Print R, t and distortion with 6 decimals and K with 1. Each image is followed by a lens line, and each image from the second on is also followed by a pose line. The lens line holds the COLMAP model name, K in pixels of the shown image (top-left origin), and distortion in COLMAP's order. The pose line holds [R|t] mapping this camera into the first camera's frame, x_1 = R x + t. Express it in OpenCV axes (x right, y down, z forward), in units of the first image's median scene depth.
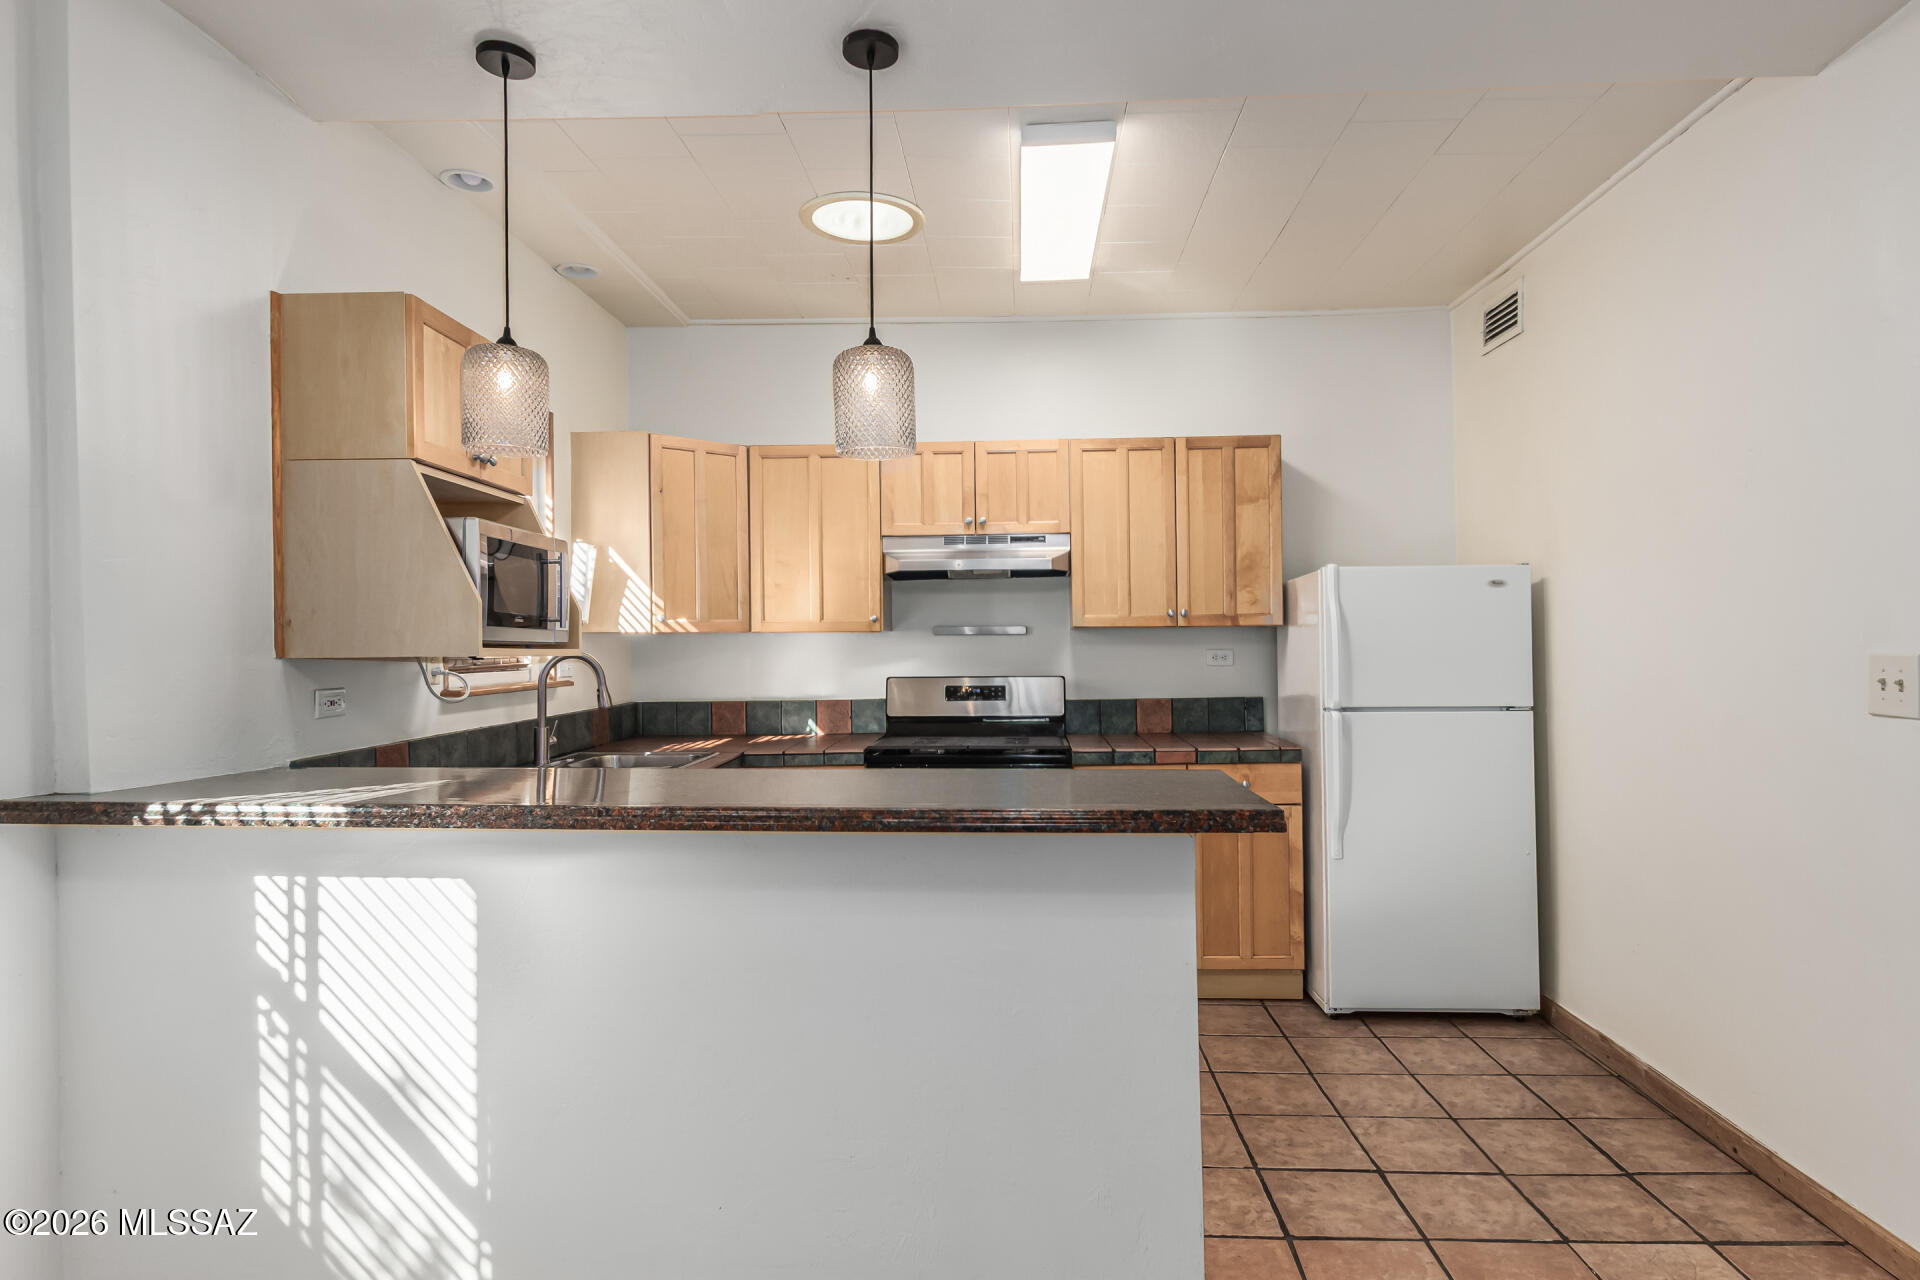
lens RADIAL K [[1093.5, 0, 1002.8], [0, 1093.5, 650.8], [0, 0, 1]] dist [0.013686, 0.004246]
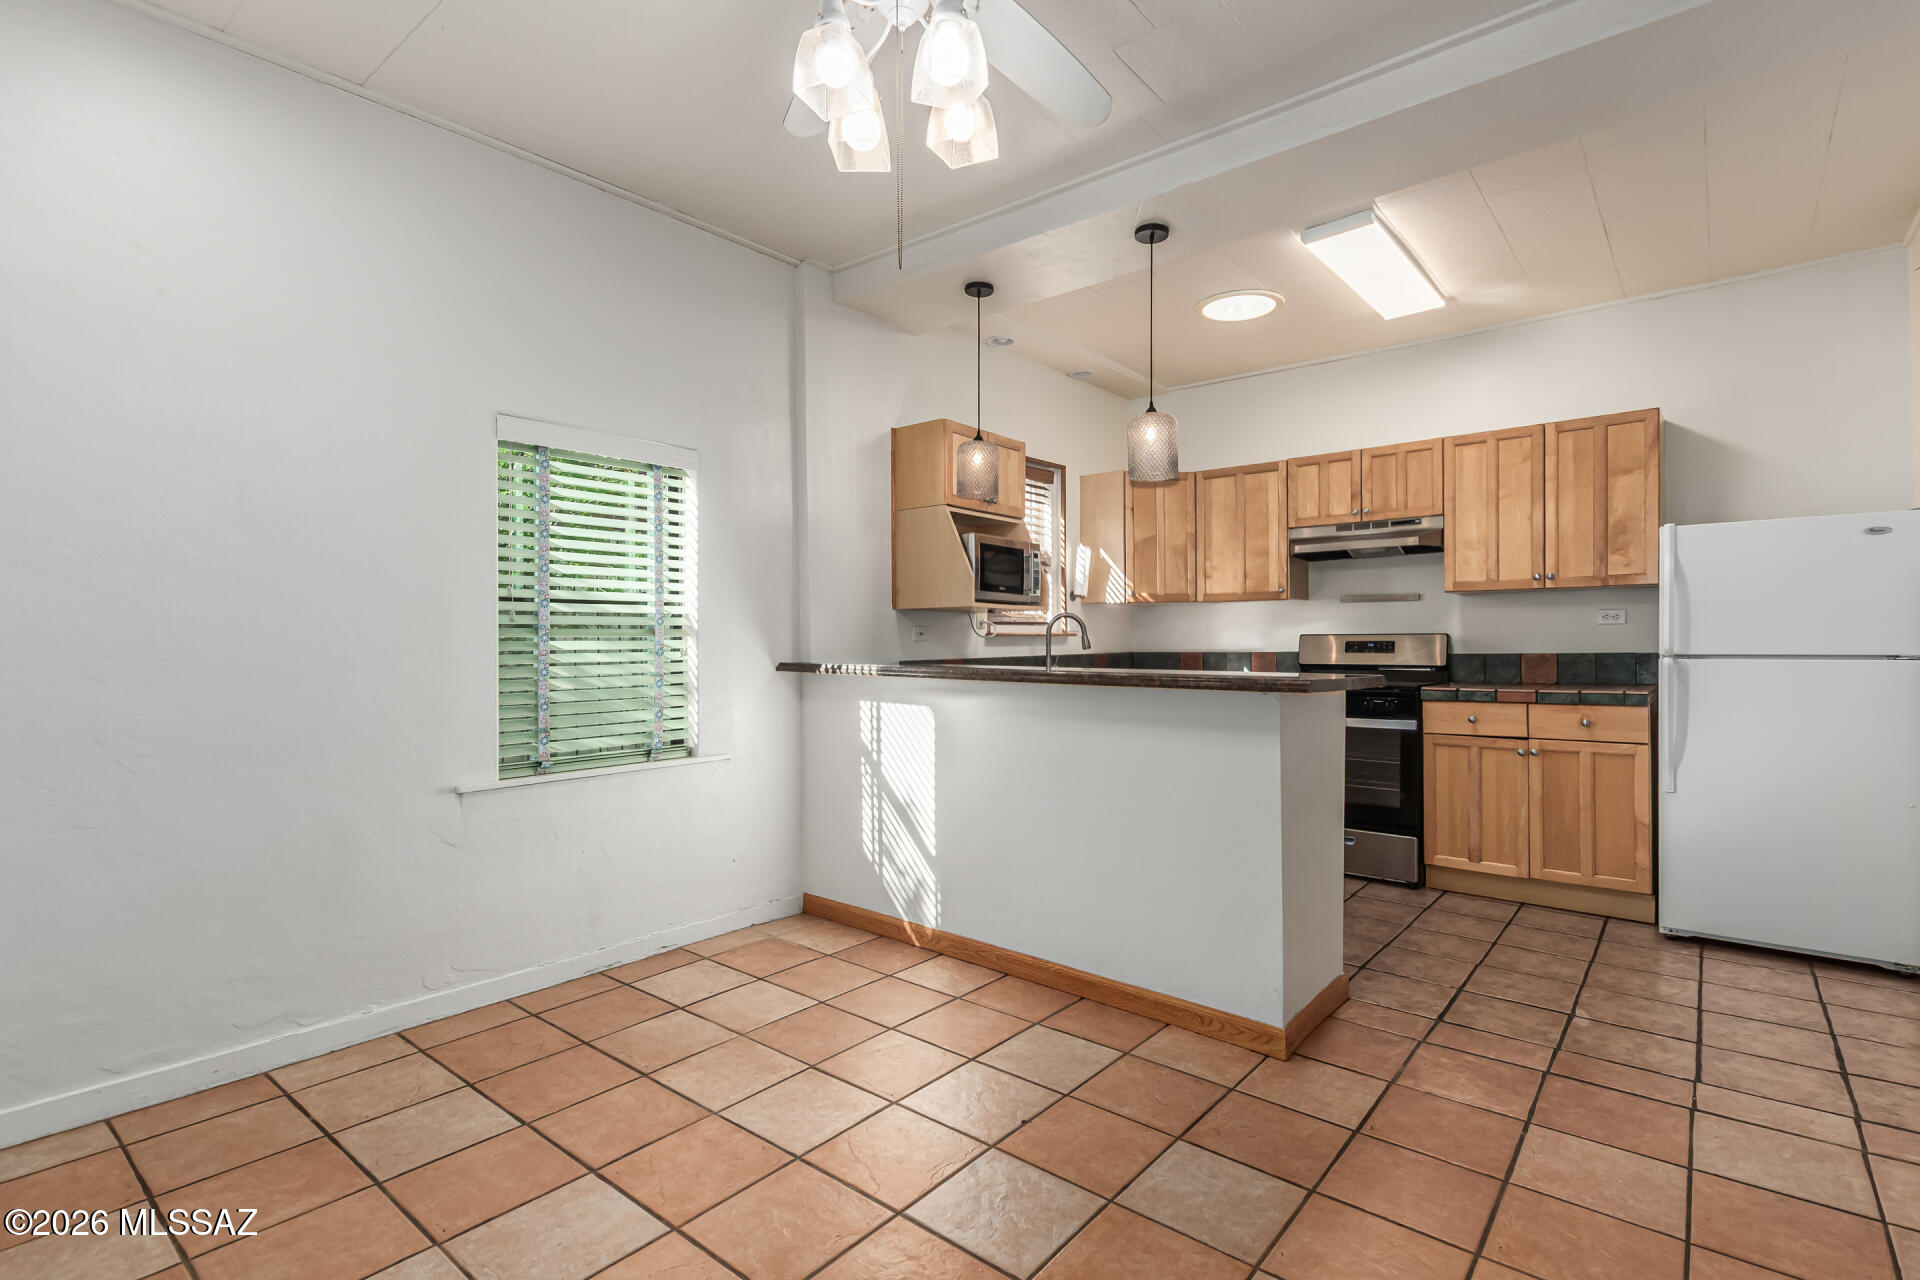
lens RADIAL K [[934.6, 0, 956.8], [0, 934.6, 649.4], [0, 0, 1]] dist [0.010954, -0.003259]
pose [[0.785970, 0.008442, -0.618207, 0.326358], [-0.006035, 0.999964, 0.005984, 0.045908], [0.618235, -0.000972, 0.785992, -0.180716]]
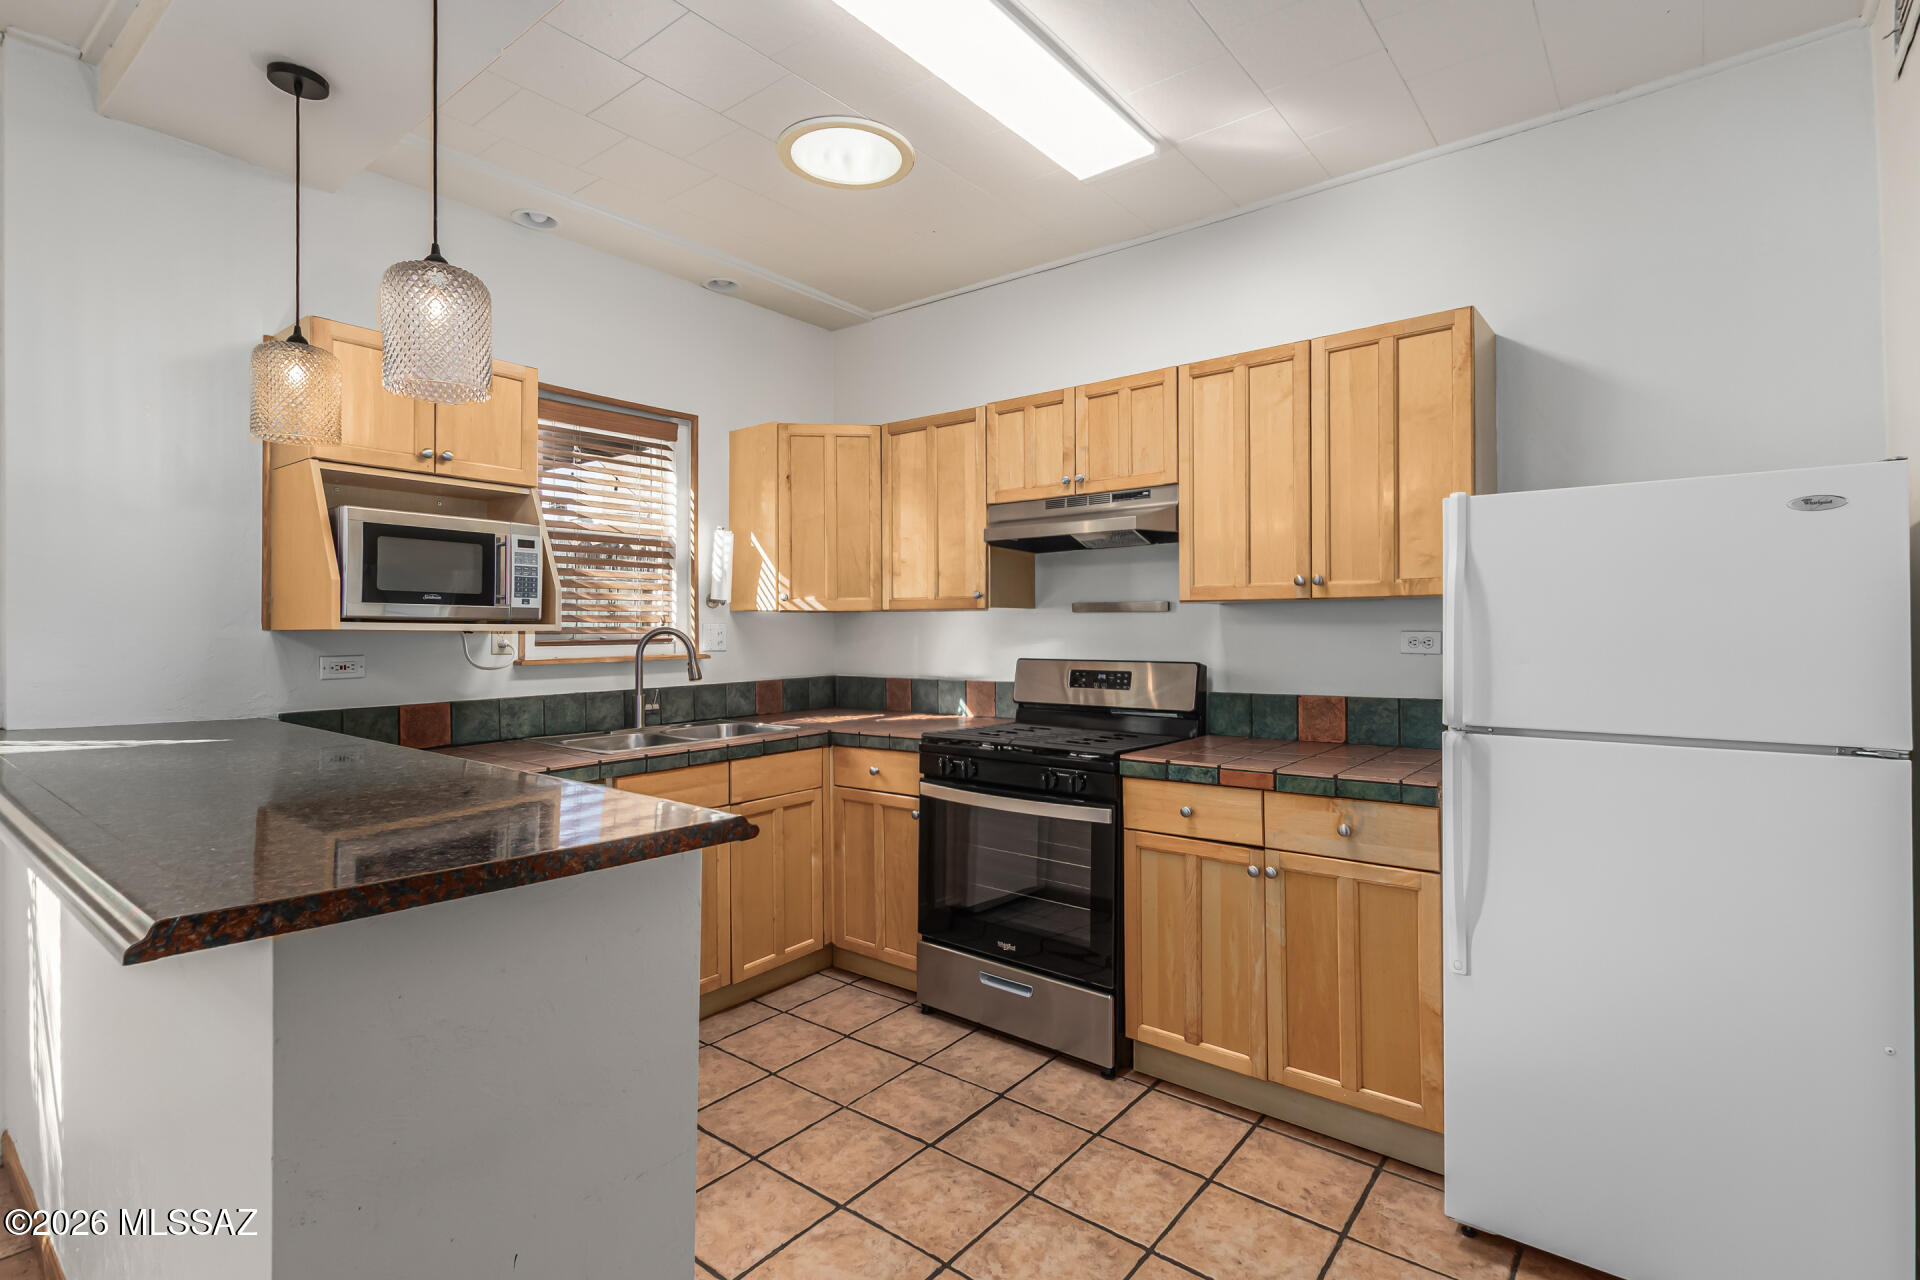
lens RADIAL K [[934.6, 0, 955.3], [0, 934.6, 625.4], [0, 0, 1]] dist [0.010954, -0.003259]
pose [[0.798020, 0.003684, -0.602620, 0.397047], [-0.007514, 0.999964, -0.003837, -0.000083], [0.602584, 0.007590, 0.798019, 0.414029]]
